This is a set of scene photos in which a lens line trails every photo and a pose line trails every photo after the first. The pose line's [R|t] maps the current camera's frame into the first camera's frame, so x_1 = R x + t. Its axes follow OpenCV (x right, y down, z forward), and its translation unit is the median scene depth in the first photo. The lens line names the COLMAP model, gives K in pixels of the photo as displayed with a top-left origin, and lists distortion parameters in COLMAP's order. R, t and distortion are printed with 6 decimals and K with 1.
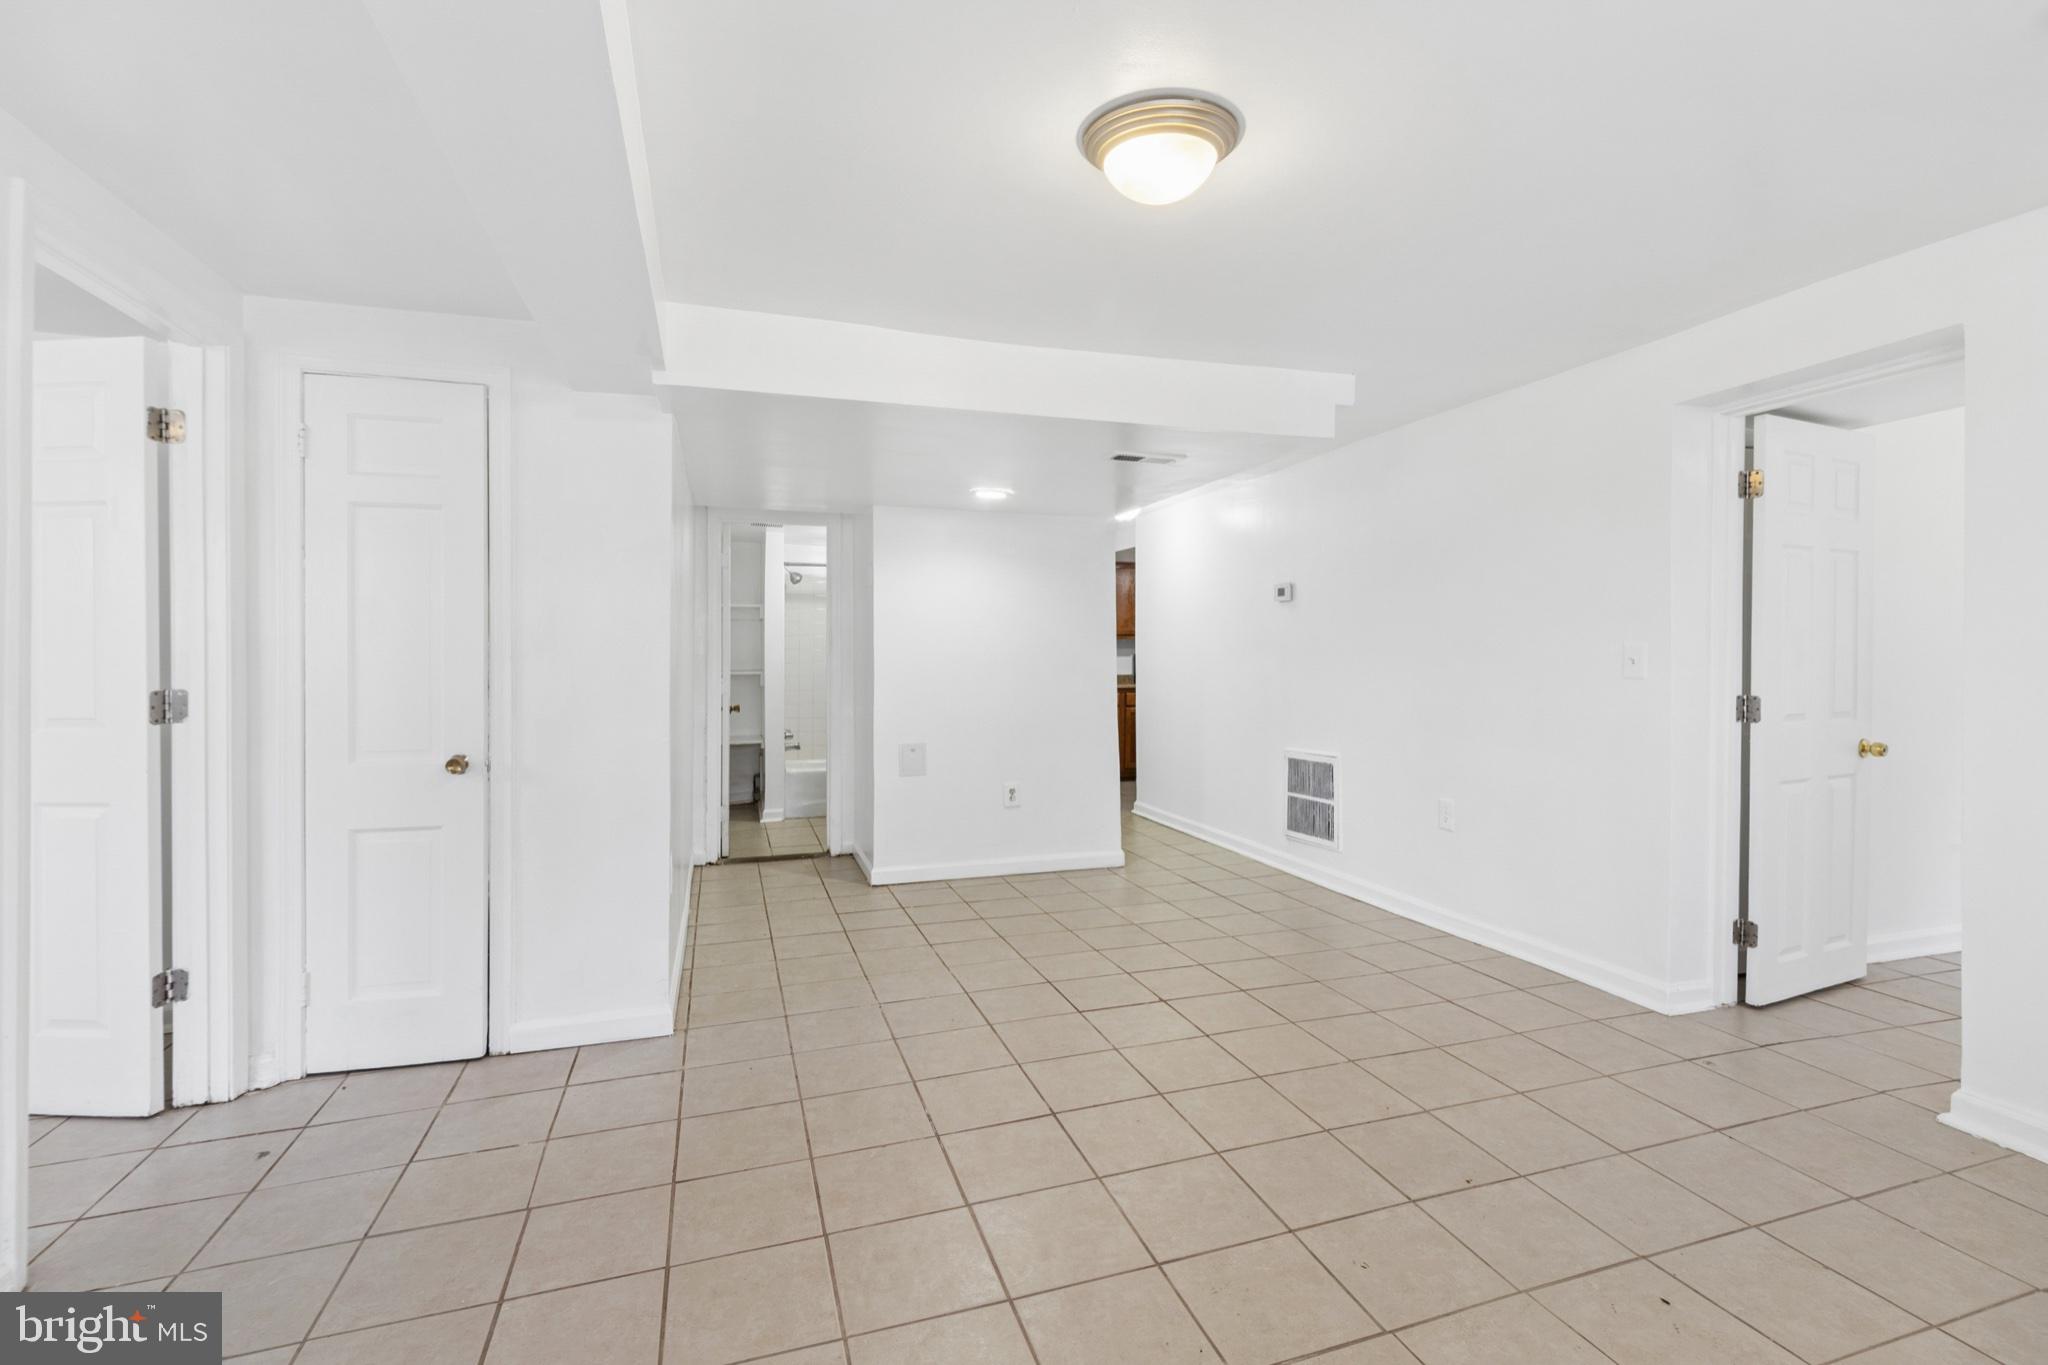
lens RADIAL K [[953.5, 0, 1034.0], [0, 953.5, 652.2], [0, 0, 1]] dist [0.012859, 0.000987]
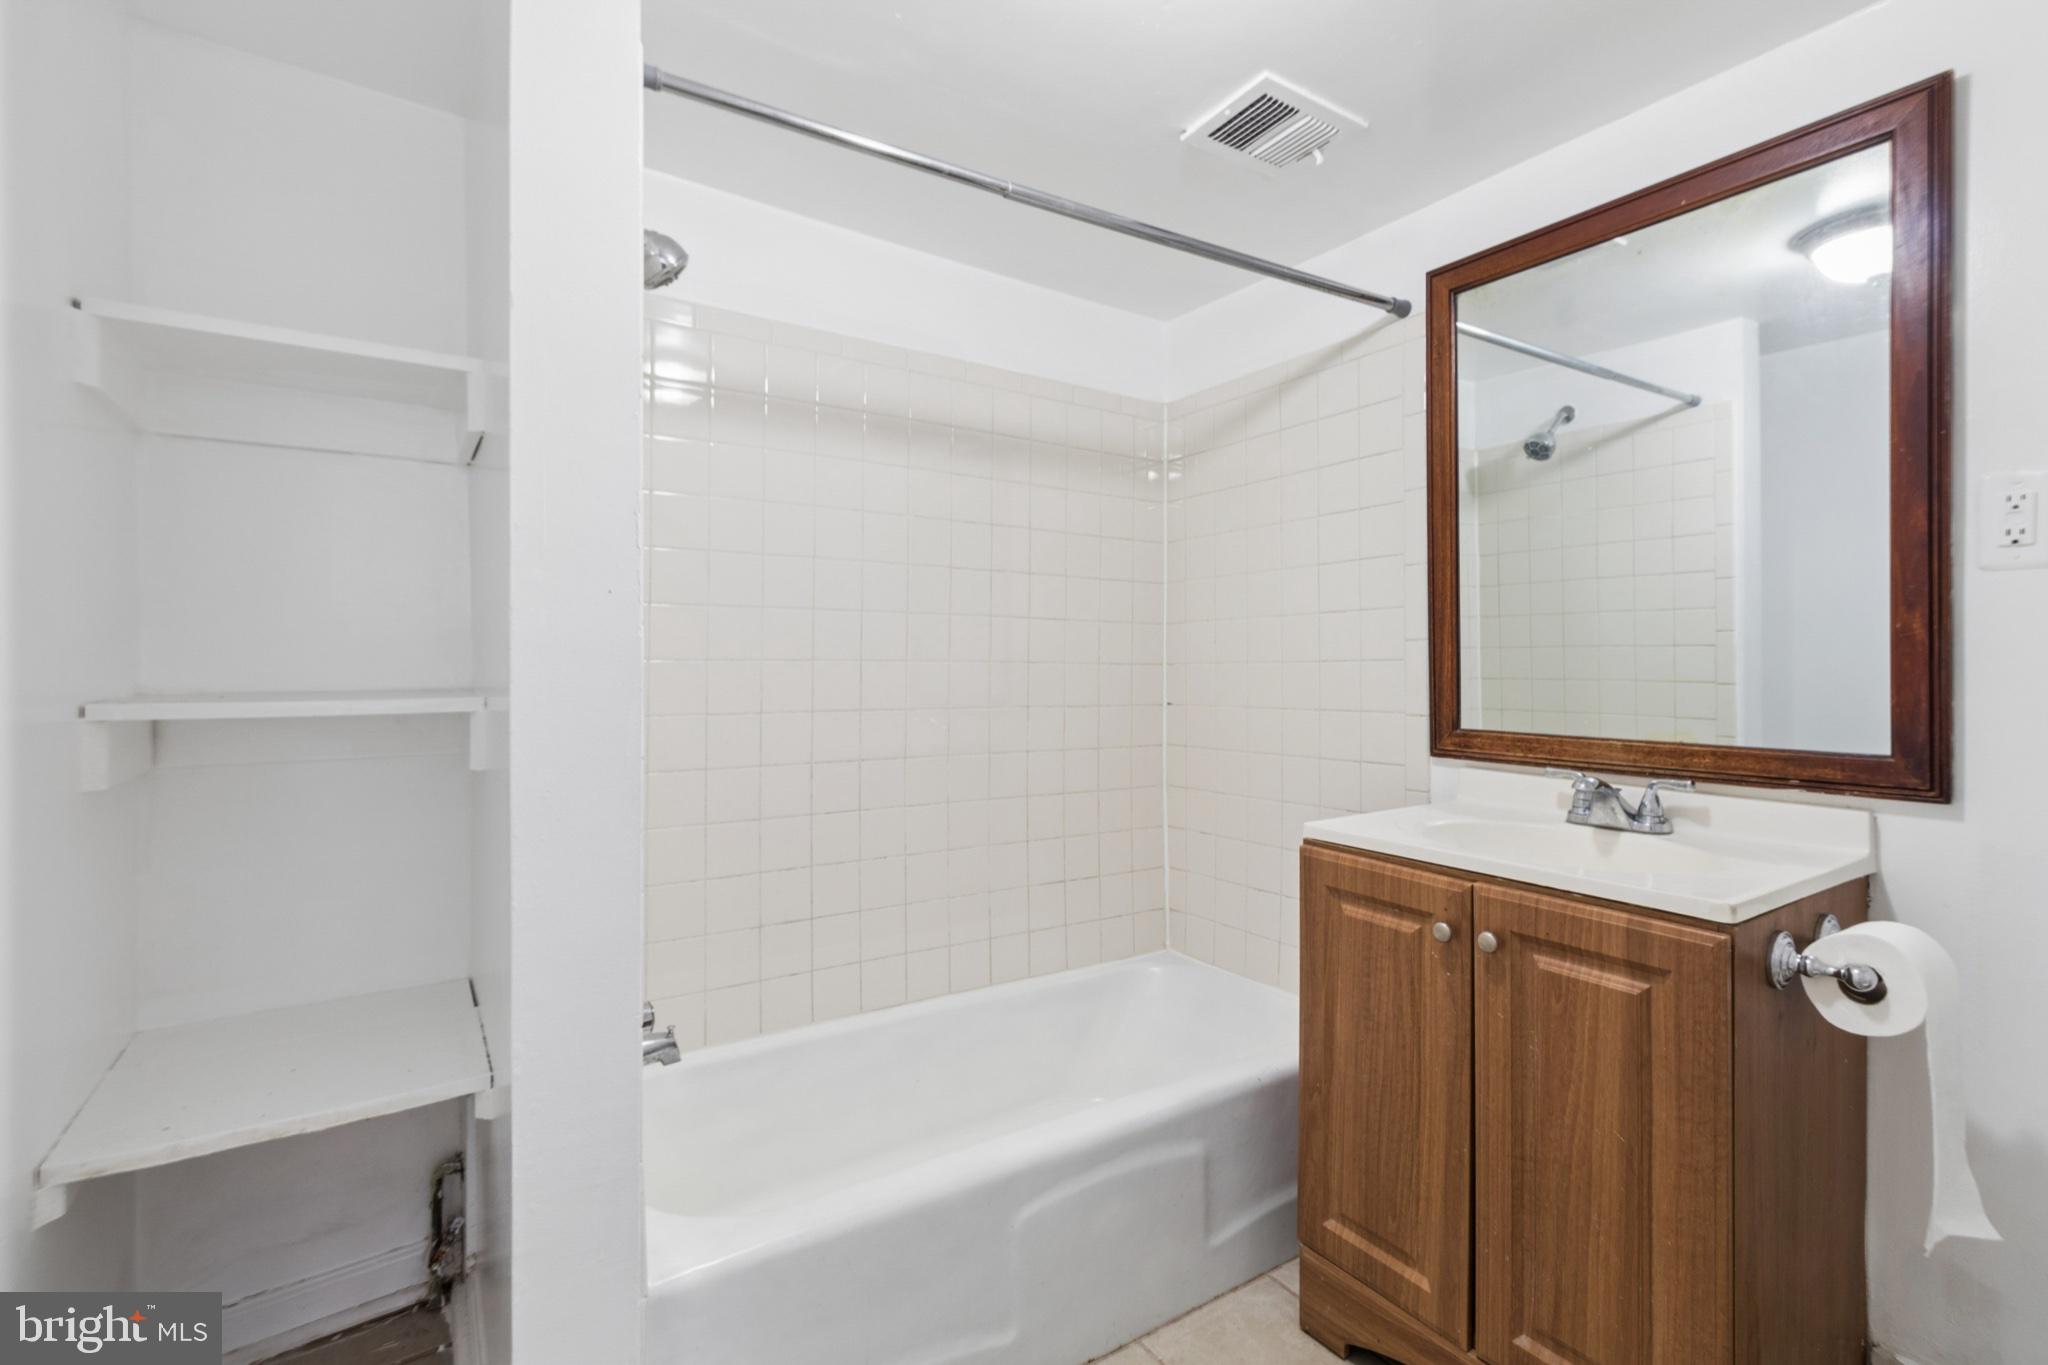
lens RADIAL K [[953.5, 0, 1010.5], [0, 953.5, 654.5], [0, 0, 1]] dist [0.012859, 0.000987]
pose [[0.964030, 0.002370, 0.265784, -0.233432], [-0.000706, 0.999980, -0.006356, 0.012289], [-0.265794, 0.005940, 0.964012, 0.779736]]
